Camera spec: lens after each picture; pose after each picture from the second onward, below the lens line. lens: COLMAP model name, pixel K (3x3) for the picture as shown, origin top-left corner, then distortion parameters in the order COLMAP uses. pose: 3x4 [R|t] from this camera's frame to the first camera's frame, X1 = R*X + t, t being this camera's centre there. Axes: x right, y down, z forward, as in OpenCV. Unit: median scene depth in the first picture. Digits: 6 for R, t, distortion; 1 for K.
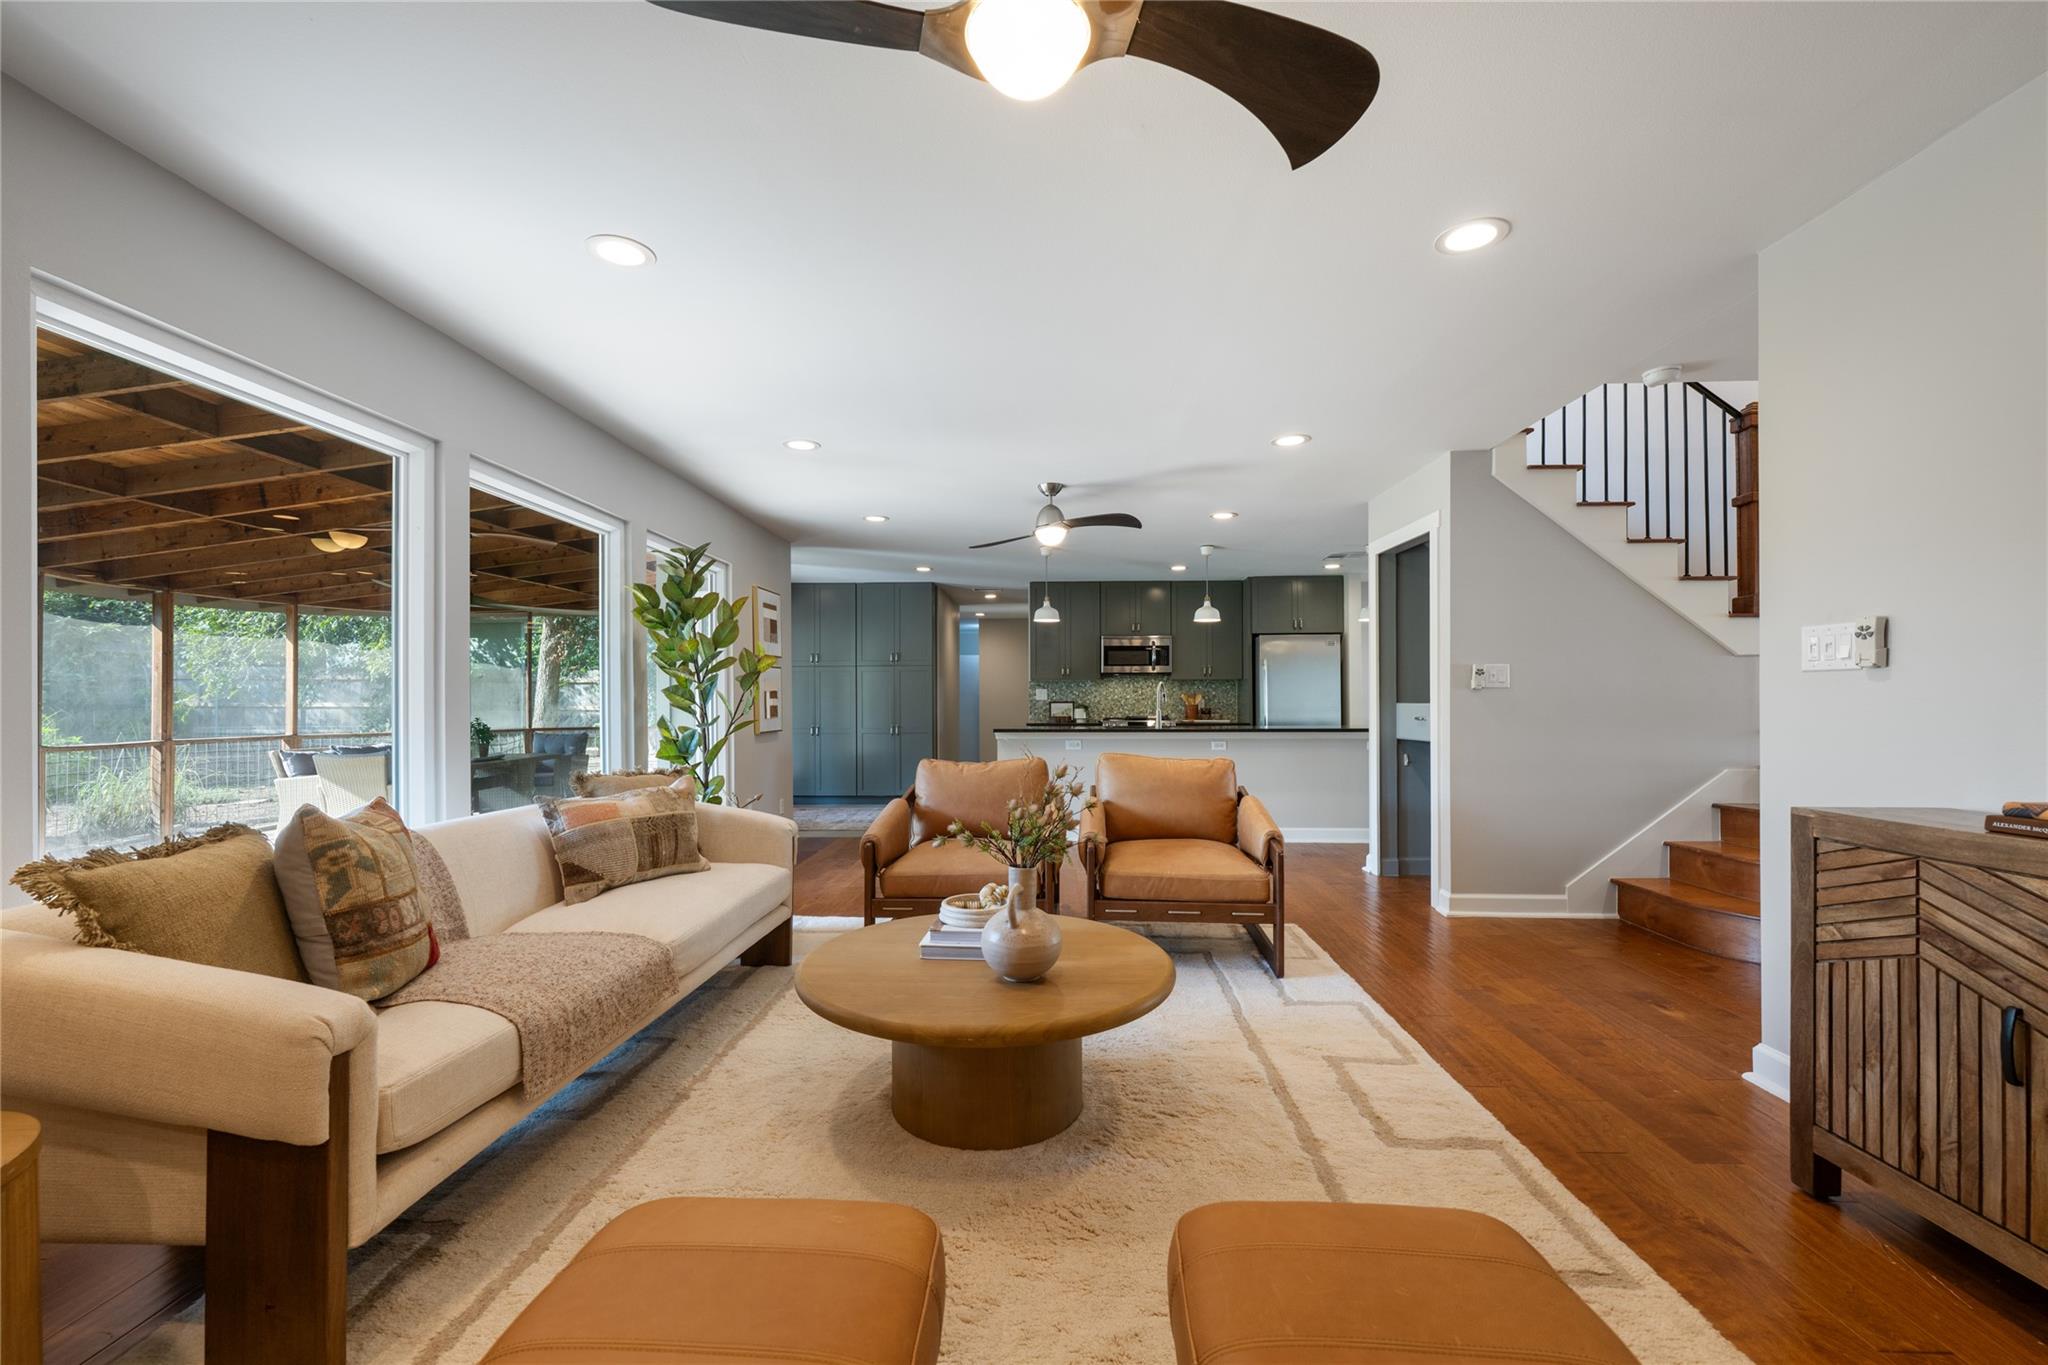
lens RADIAL K [[838.9, 0, 1027.5], [0, 838.9, 697.1], [0, 0, 1]] dist [0.001532, -0.000850]
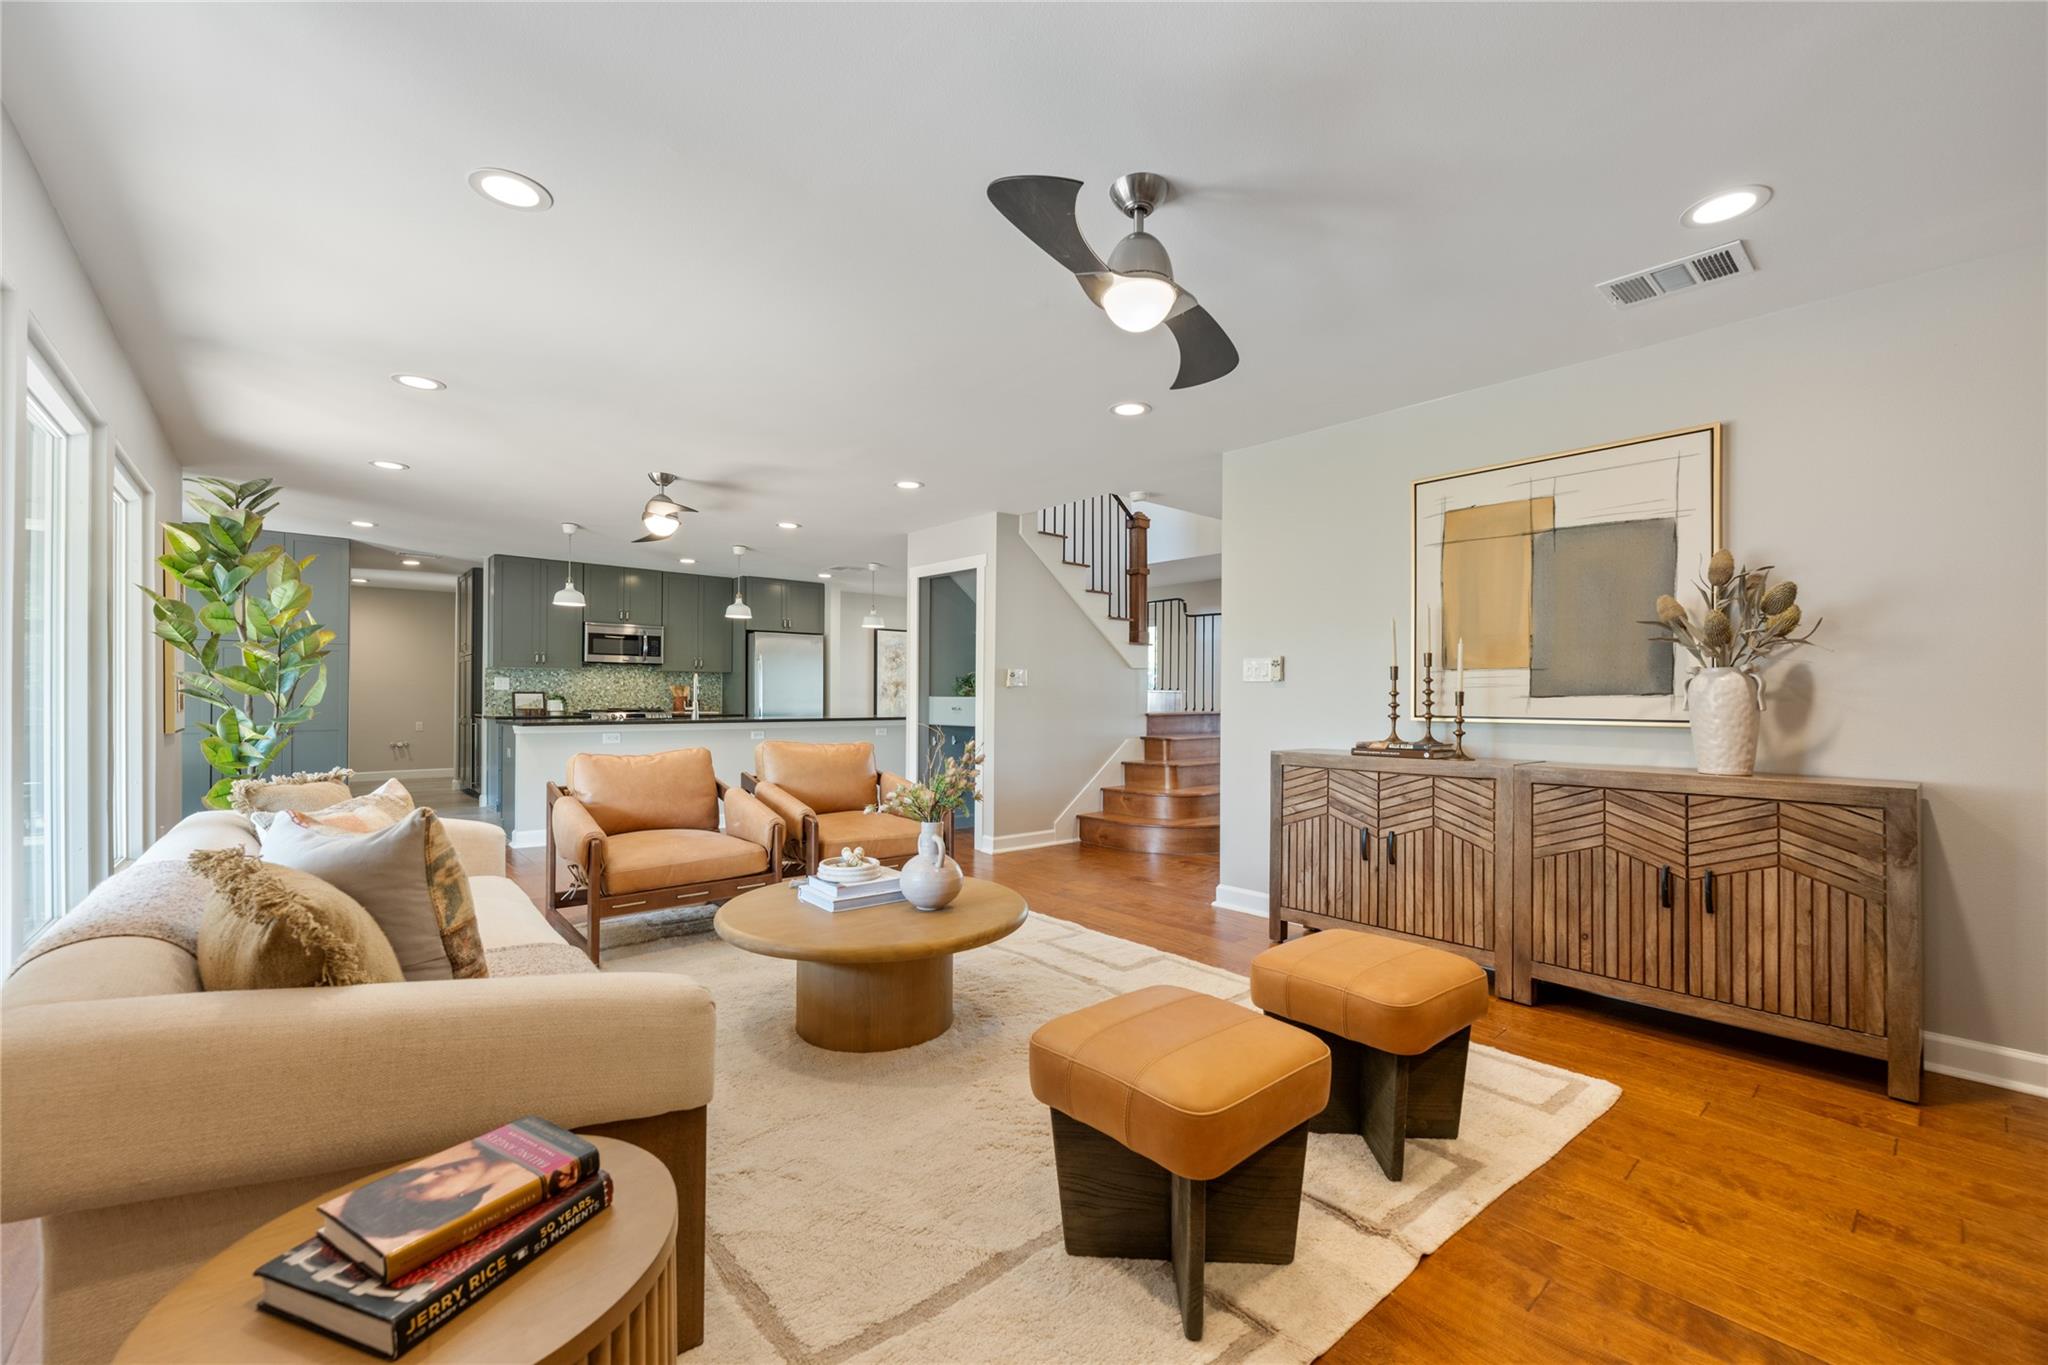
lens RADIAL K [[831.5, 0, 1028.3], [0, 831.5, 689.8], [0, 0, 1]] dist [-0.002218, -0.000287]
pose [[0.724880, 0.012294, 0.688765, -0.392235], [-0.012475, 0.999911, -0.004719, 0.001256], [-0.688762, -0.005172, 0.724969, -0.014667]]
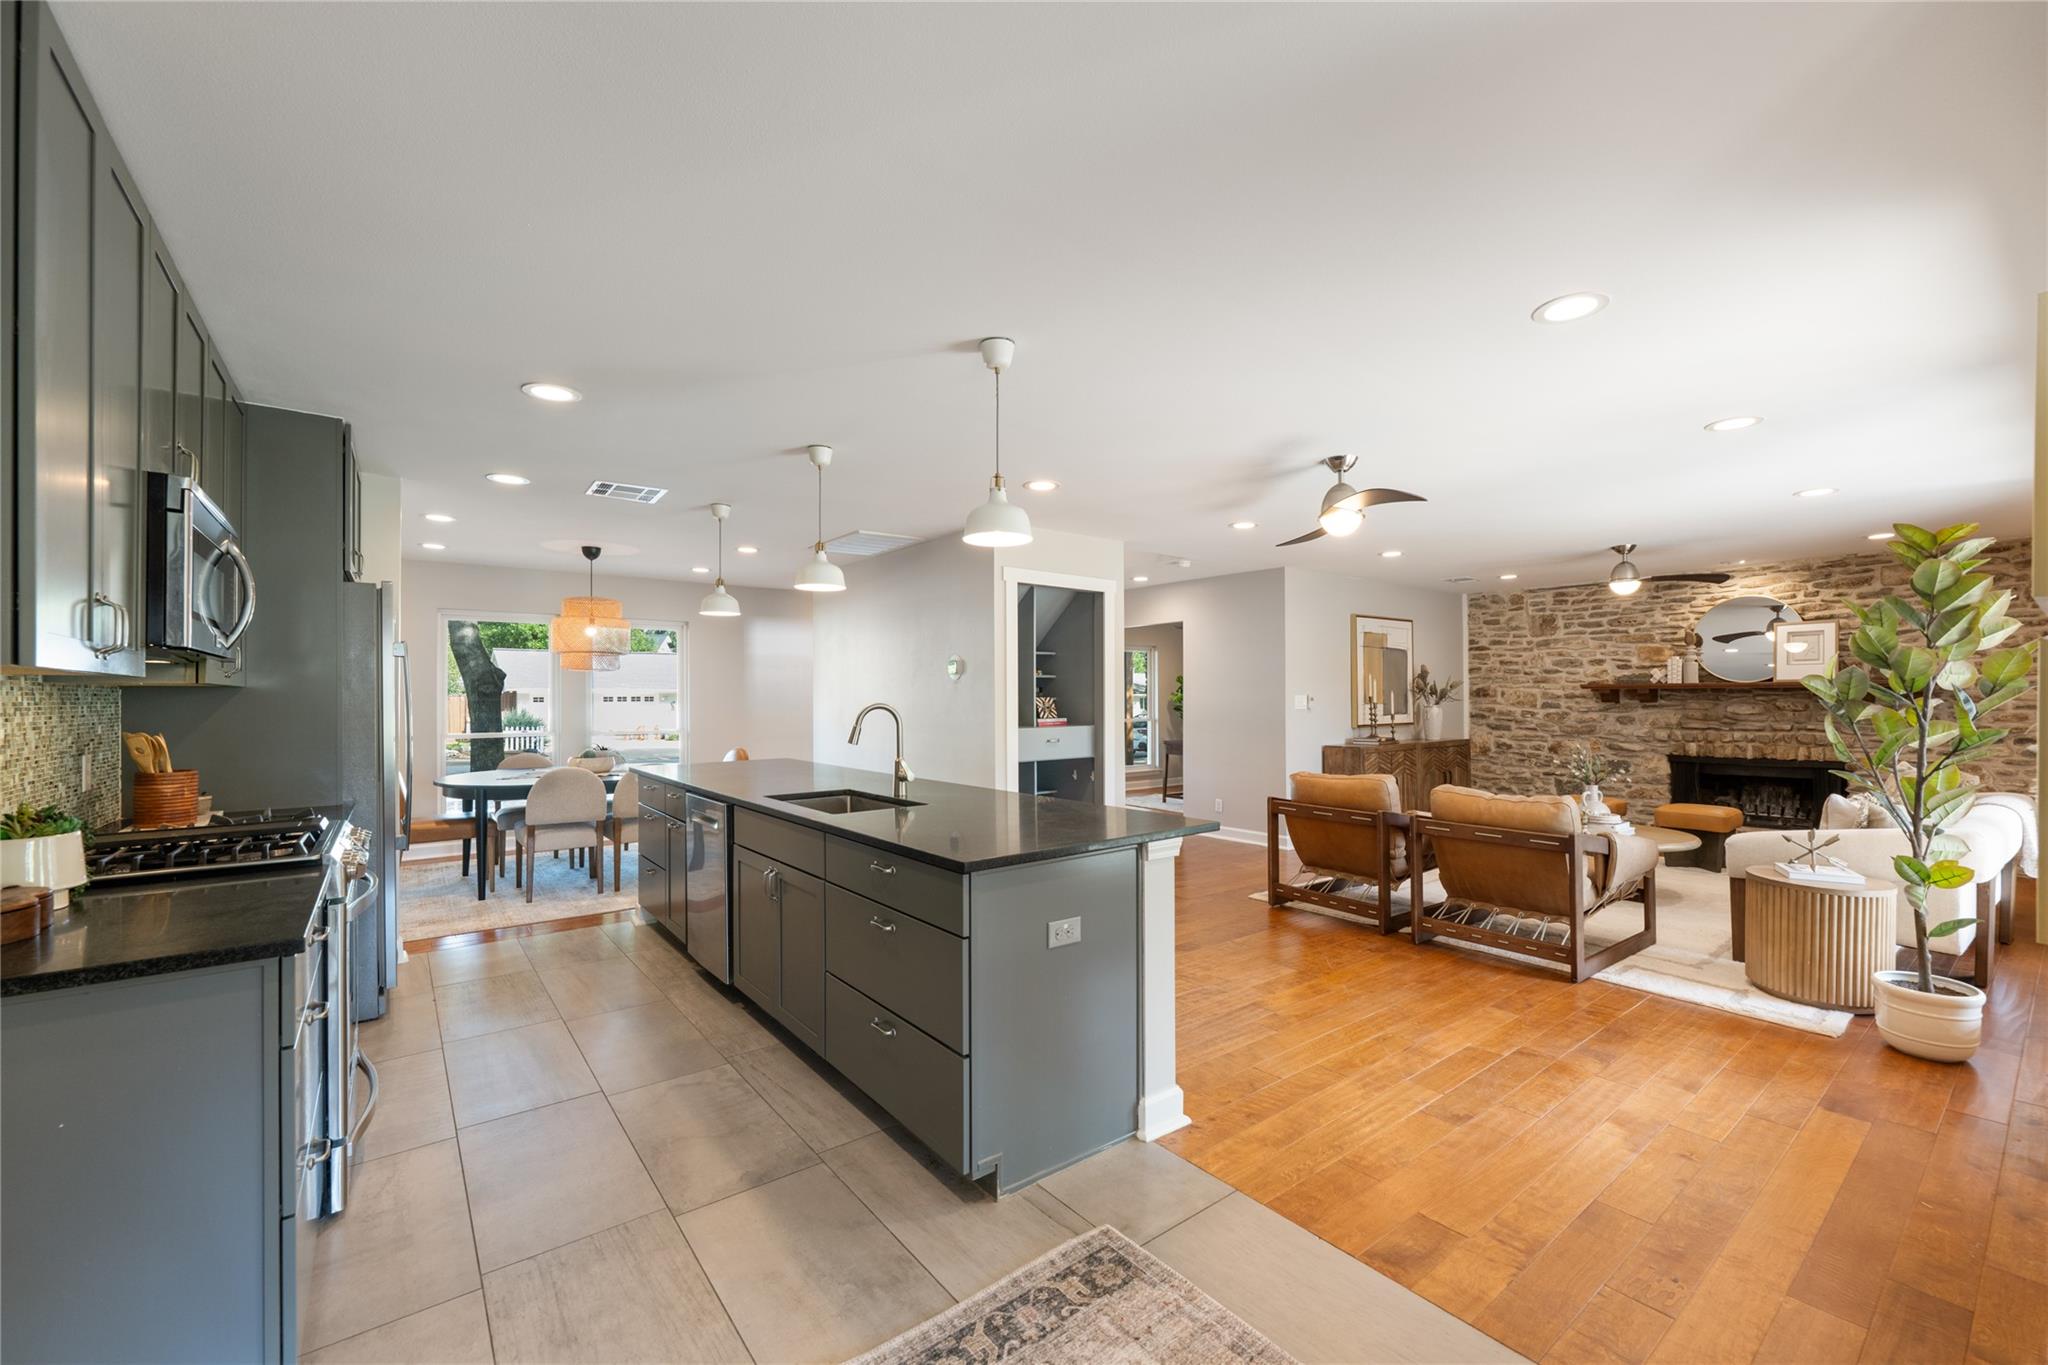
lens RADIAL K [[831.5, 0, 1024.6], [0, 831.5, 691.8], [0, 0, 1]] dist [-0.002218, -0.000287]
pose [[-0.642273, 0.010610, 0.766402, -0.444944], [0.001018, 0.999915, -0.012989, -0.029946], [-0.766475, -0.007562, -0.642229, 2.018051]]
